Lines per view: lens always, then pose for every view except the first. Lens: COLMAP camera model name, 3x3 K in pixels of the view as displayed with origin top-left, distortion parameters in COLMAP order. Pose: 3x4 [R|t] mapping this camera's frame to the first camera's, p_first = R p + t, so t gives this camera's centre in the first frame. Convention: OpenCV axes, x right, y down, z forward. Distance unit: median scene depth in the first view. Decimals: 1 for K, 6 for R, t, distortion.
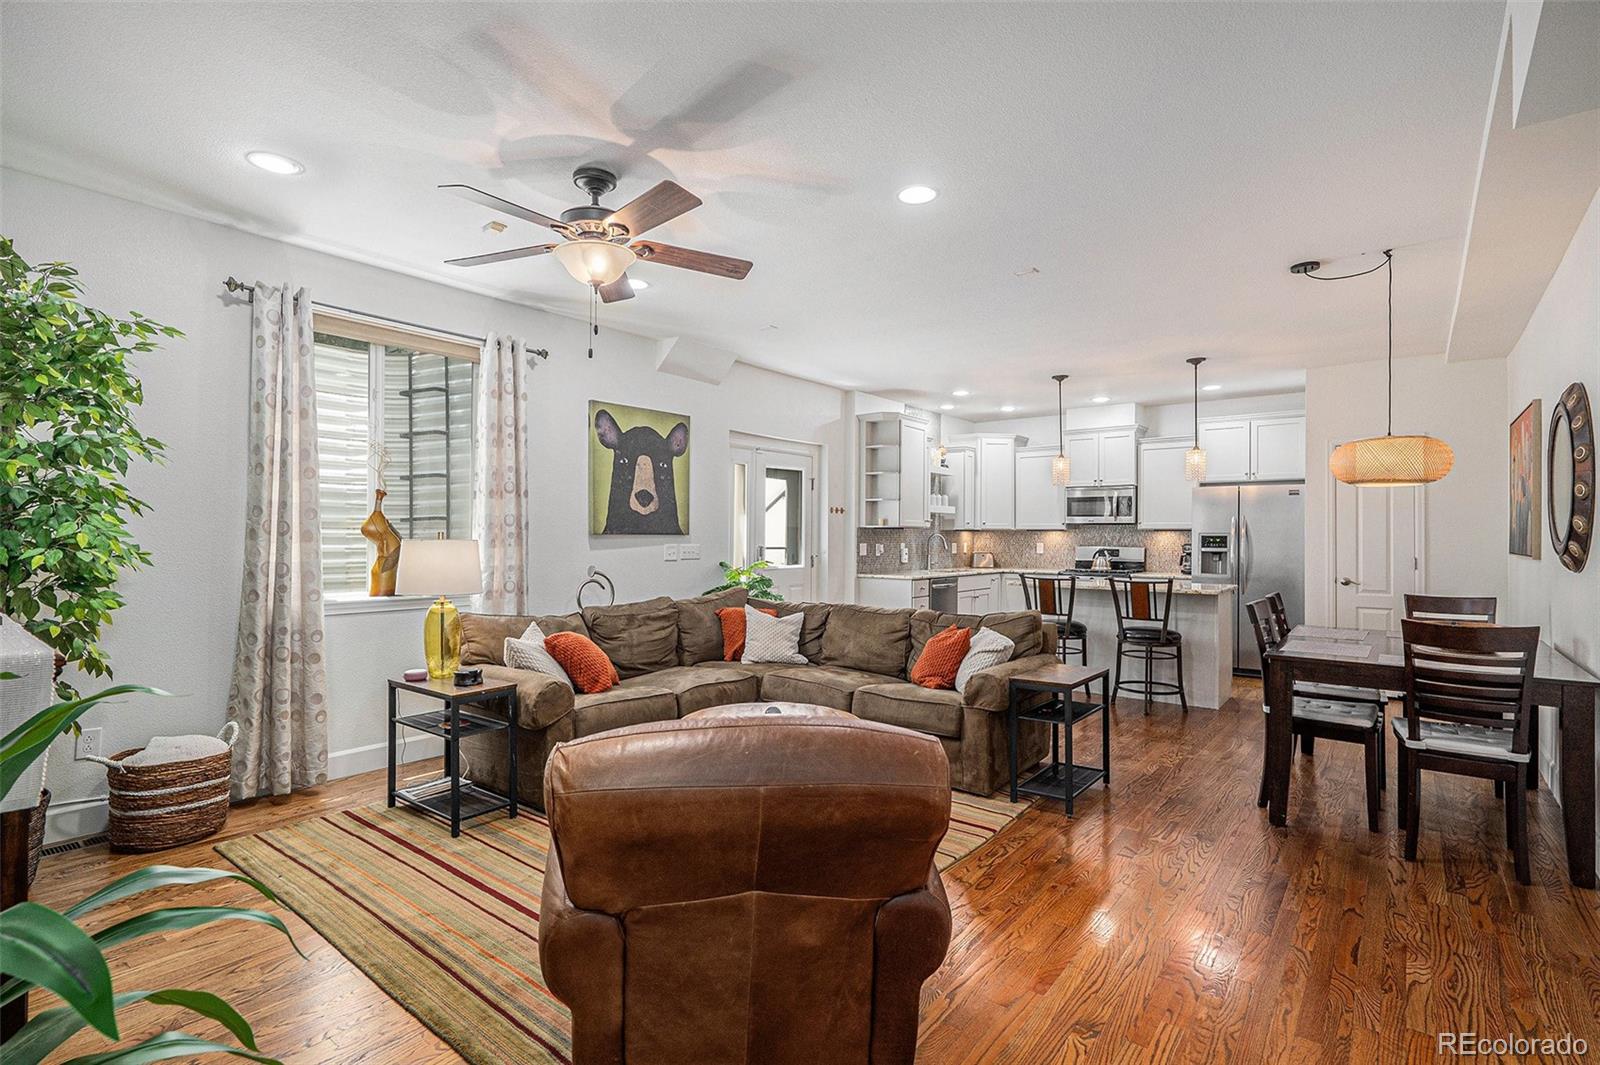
lens RADIAL K [[756.0, 0, 807.5], [0, 756.0, 529.0], [0, 0, 1]] dist [0.012966, 0.000686]
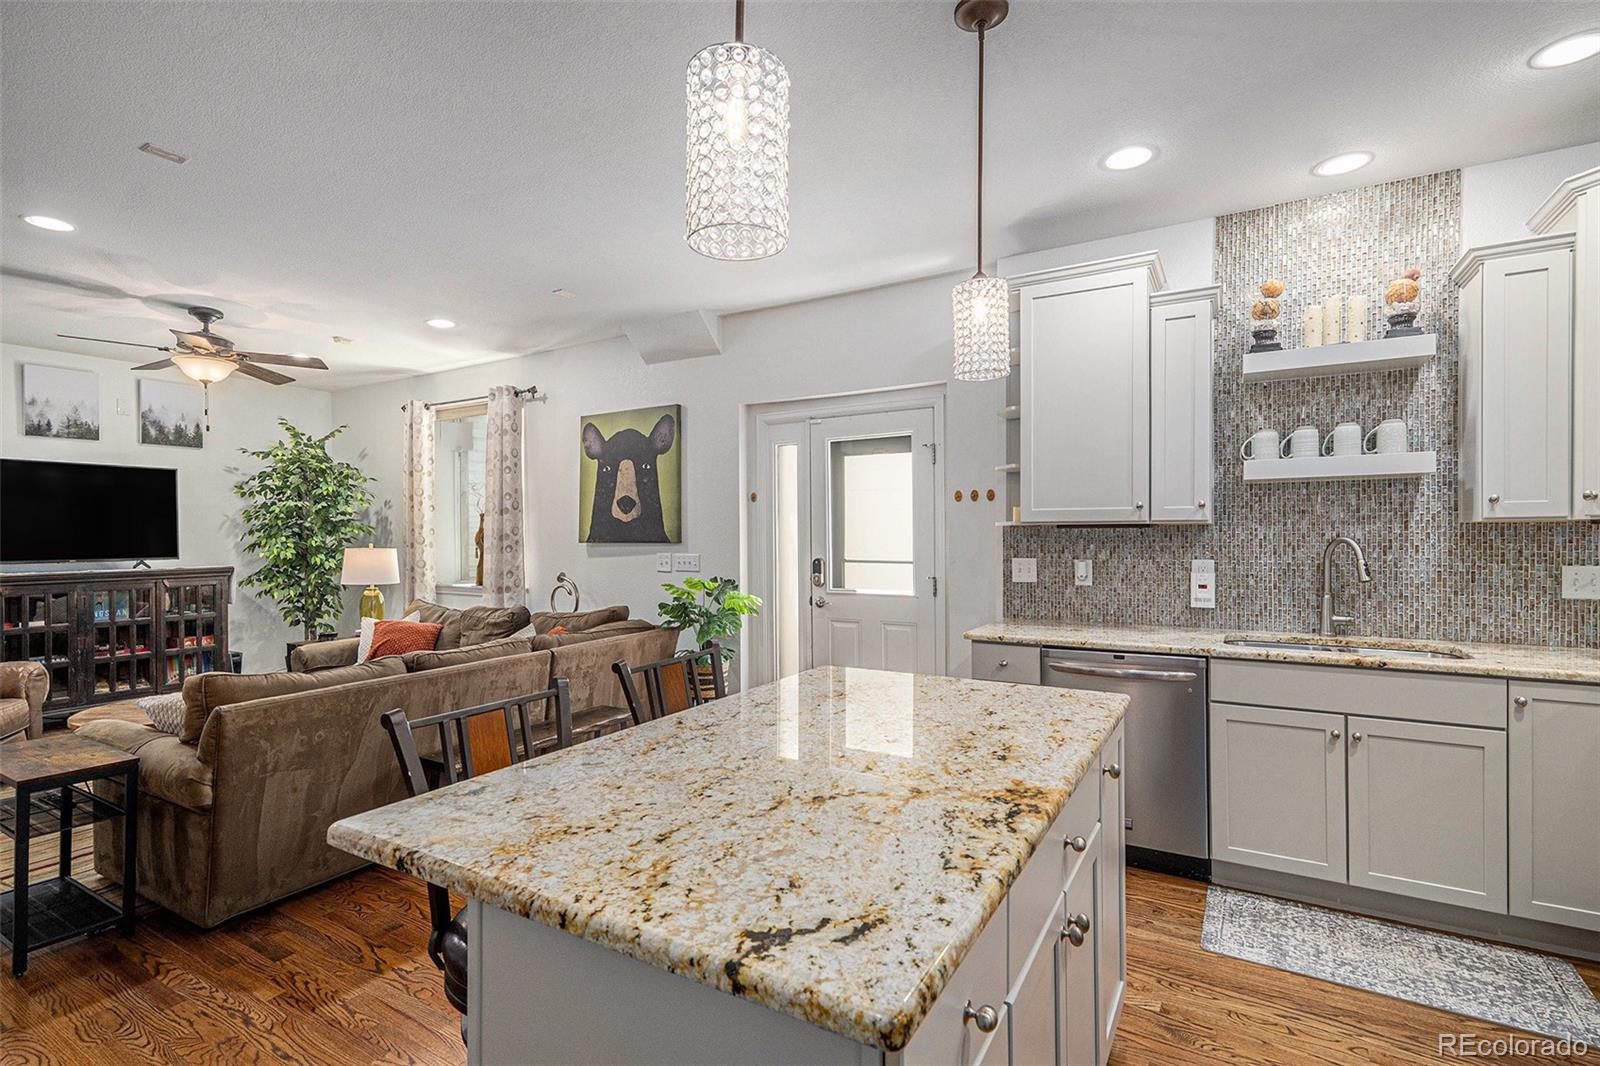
lens RADIAL K [[756.0, 0, 789.5], [0, 756.0, 534.9], [0, 0, 1]] dist [0.012966, 0.000686]
pose [[0.122947, -0.004046, -0.992405, 0.582811], [0.017788, 0.999840, -0.001872, 0.002155], [0.992254, -0.017423, 0.122999, 0.838000]]
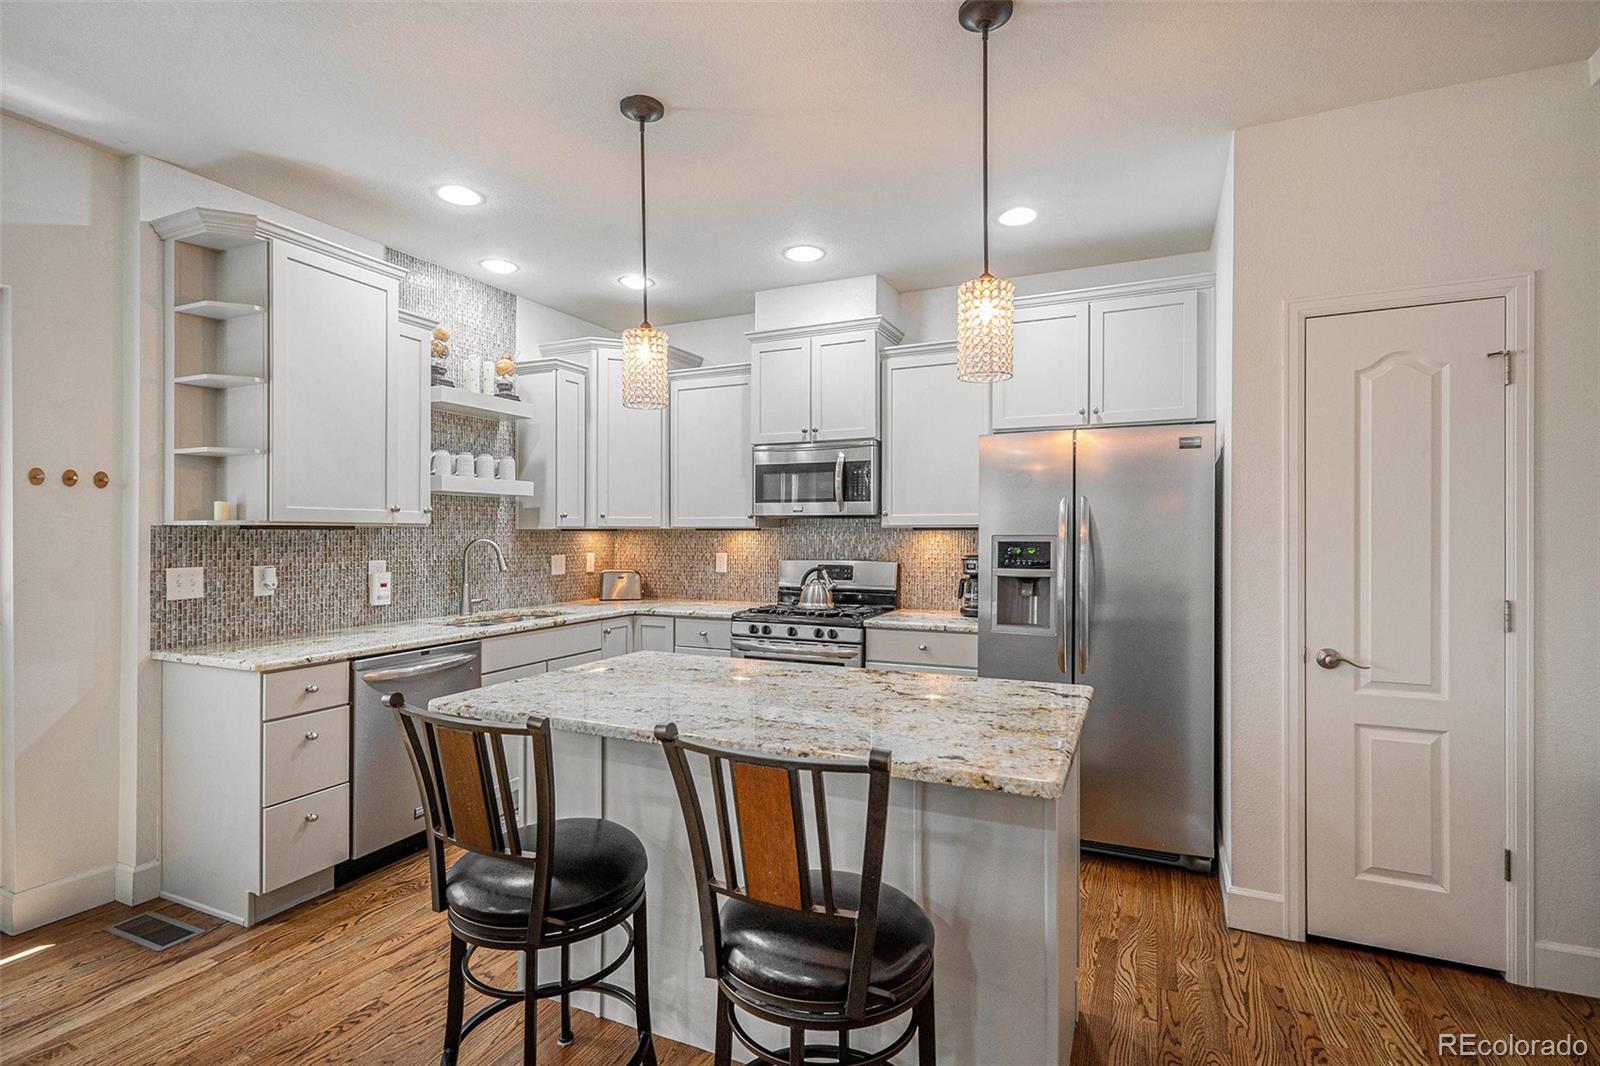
lens RADIAL K [[756.0, 0, 804.5], [0, 756.0, 536.0], [0, 0, 1]] dist [0.012966, 0.000686]
pose [[0.972144, -0.006487, 0.234295, 0.303857], [0.003090, 0.999885, 0.014863, -0.001639], [-0.234365, -0.013725, 0.972052, 0.592947]]
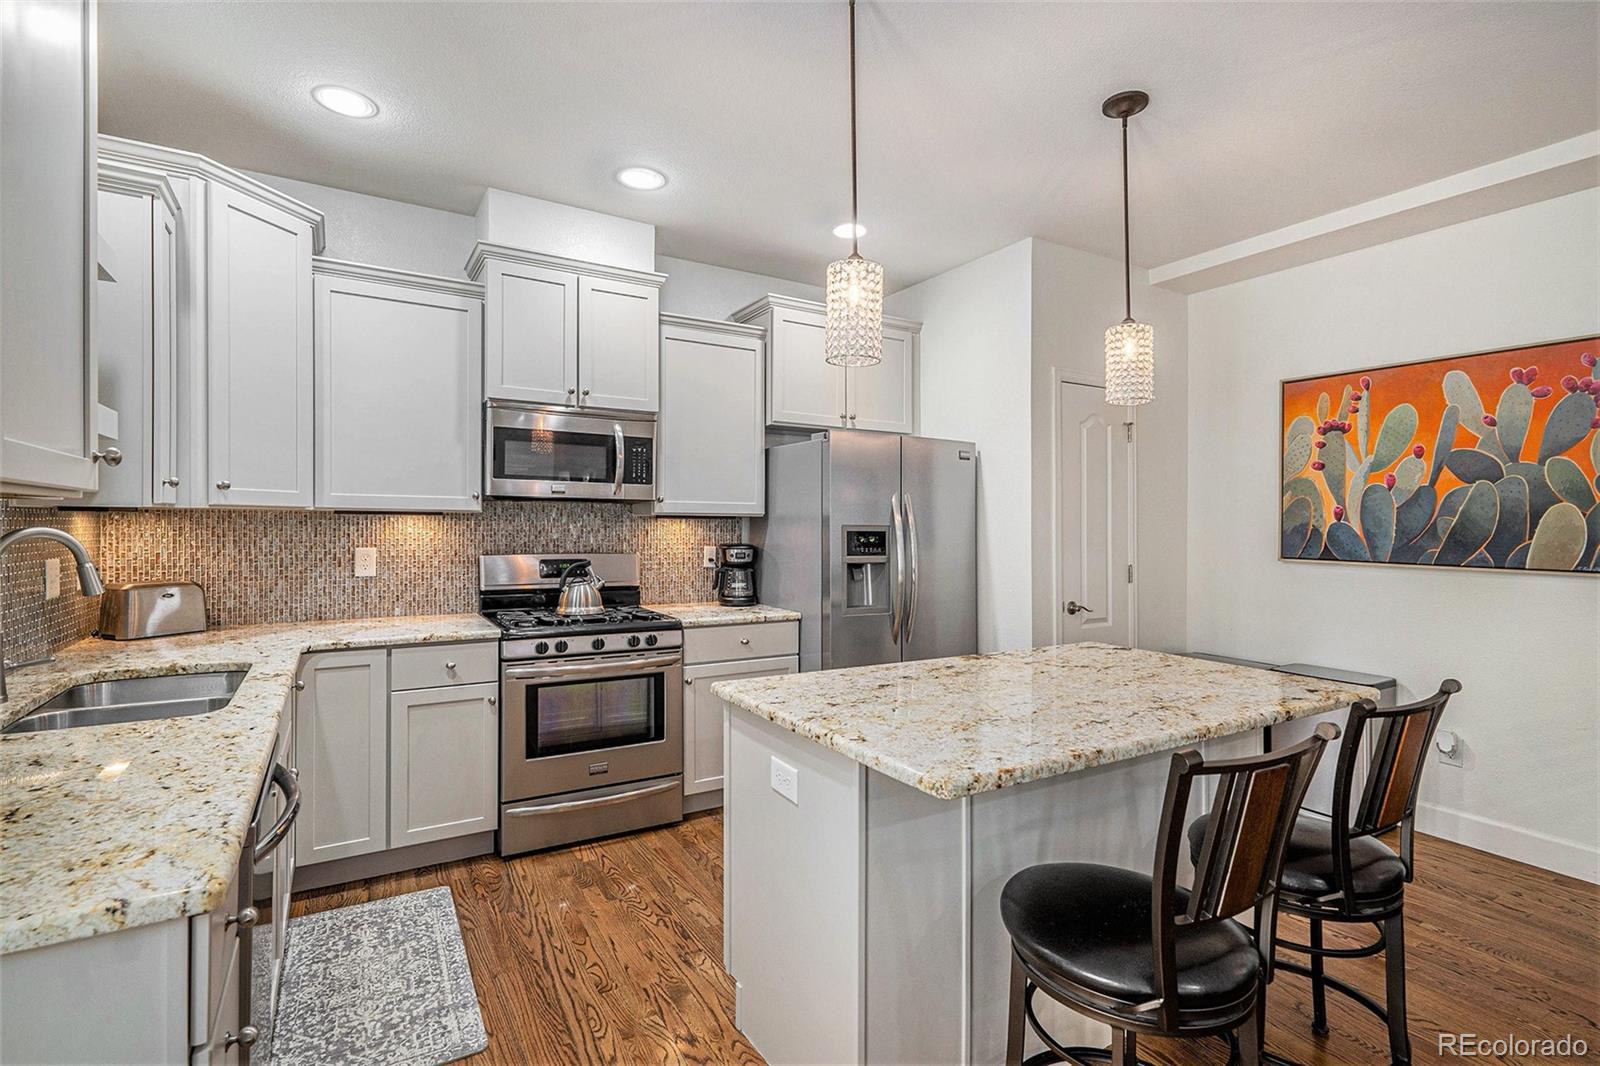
lens RADIAL K [[756.0, 0, 794.1], [0, 756.0, 535.0], [0, 0, 1]] dist [0.012966, 0.000686]
pose [[0.358910, -0.010534, 0.933313, 0.057110], [-0.016525, 0.999708, 0.017638, 0.003457], [-0.933226, -0.021754, 0.358632, 0.866816]]
